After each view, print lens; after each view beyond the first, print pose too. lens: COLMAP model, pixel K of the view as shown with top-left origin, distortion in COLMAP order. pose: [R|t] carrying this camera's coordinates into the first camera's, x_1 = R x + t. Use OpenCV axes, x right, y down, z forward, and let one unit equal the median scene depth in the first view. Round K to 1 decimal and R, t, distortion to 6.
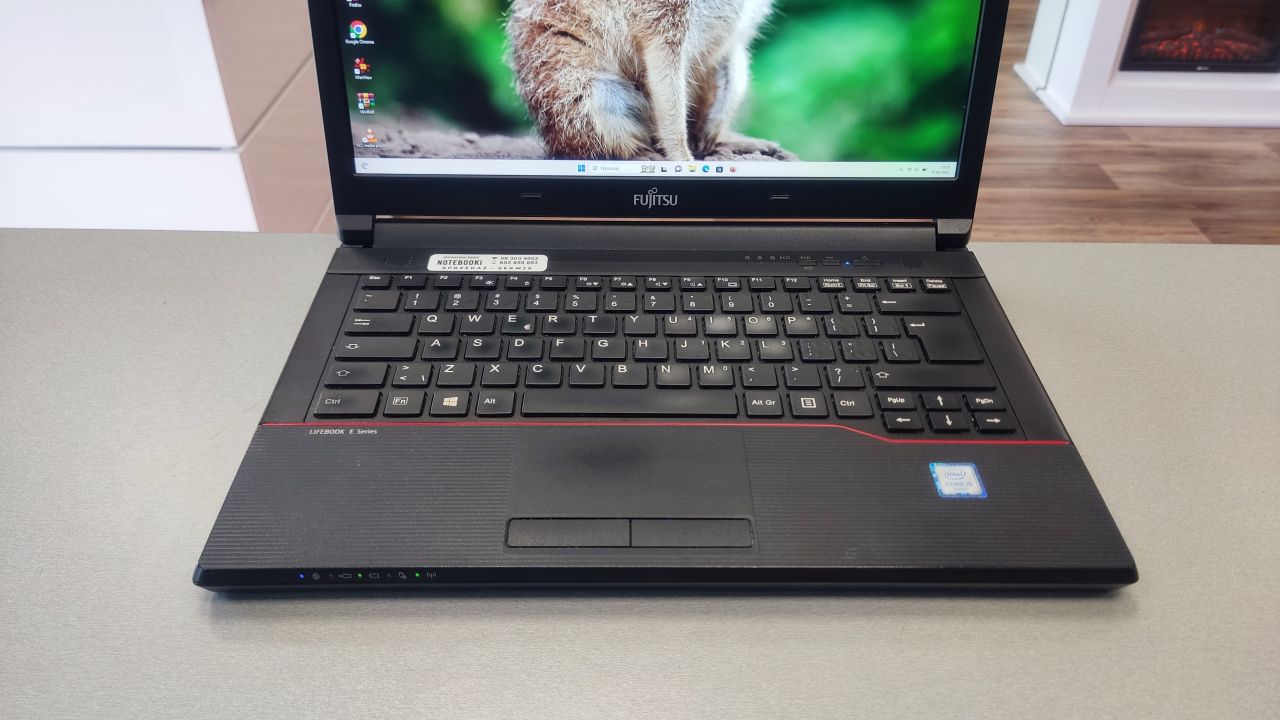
lens RADIAL K [[959.0, 0, 642.3], [0, 959.0, 357.8], [0, 0, 1]] dist [0.073210, -0.118078]
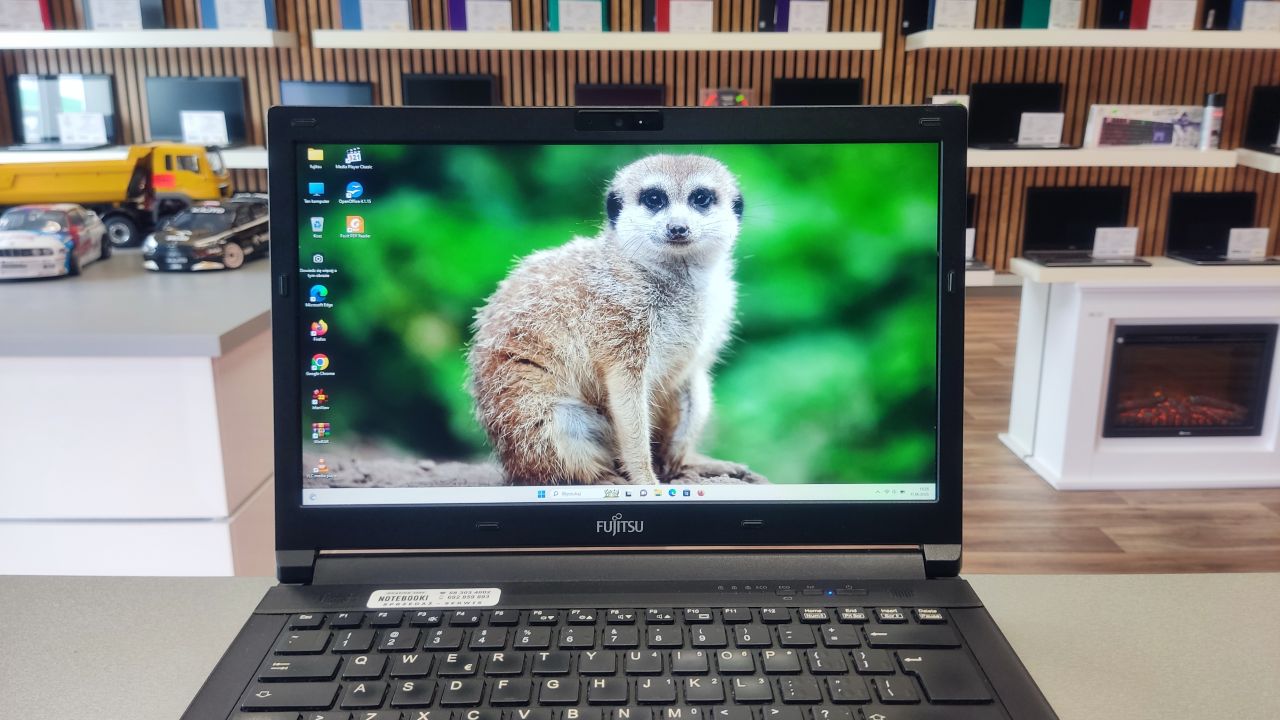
lens RADIAL K [[959.0, 0, 644.5], [0, 959.0, 353.1], [0, 0, 1]] dist [0.073210, -0.118078]
pose [[0.999883, -0.015290, 0.000072, 0.043358], [0.014169, 0.924813, -0.380158, 0.038595], [0.005746, 0.380114, 0.924922, 0.073870]]
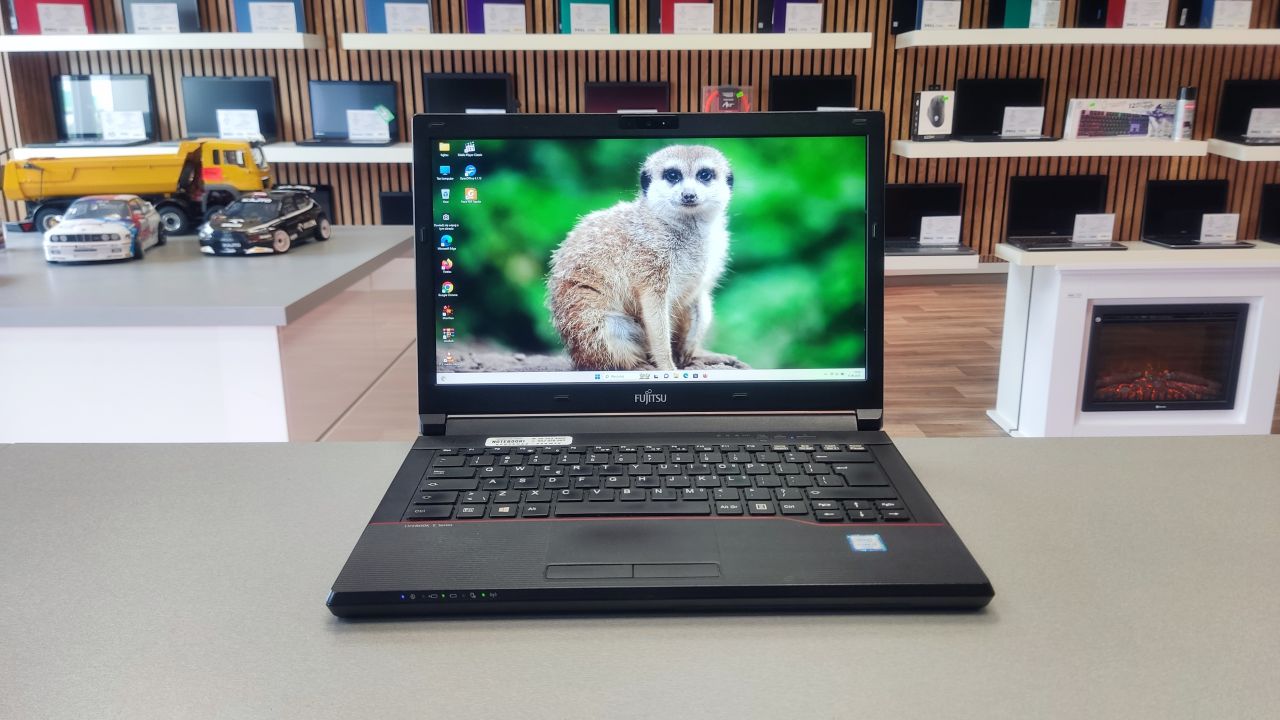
lens RADIAL K [[959.0, 0, 635.0], [0, 959.0, 350.7], [0, 0, 1]] dist [0.073210, -0.118078]
pose [[0.999736, -0.018853, -0.013128, 0.011548], [0.012511, 0.926044, -0.377208, 0.315321], [0.019268, 0.376944, 0.926036, -0.328283]]
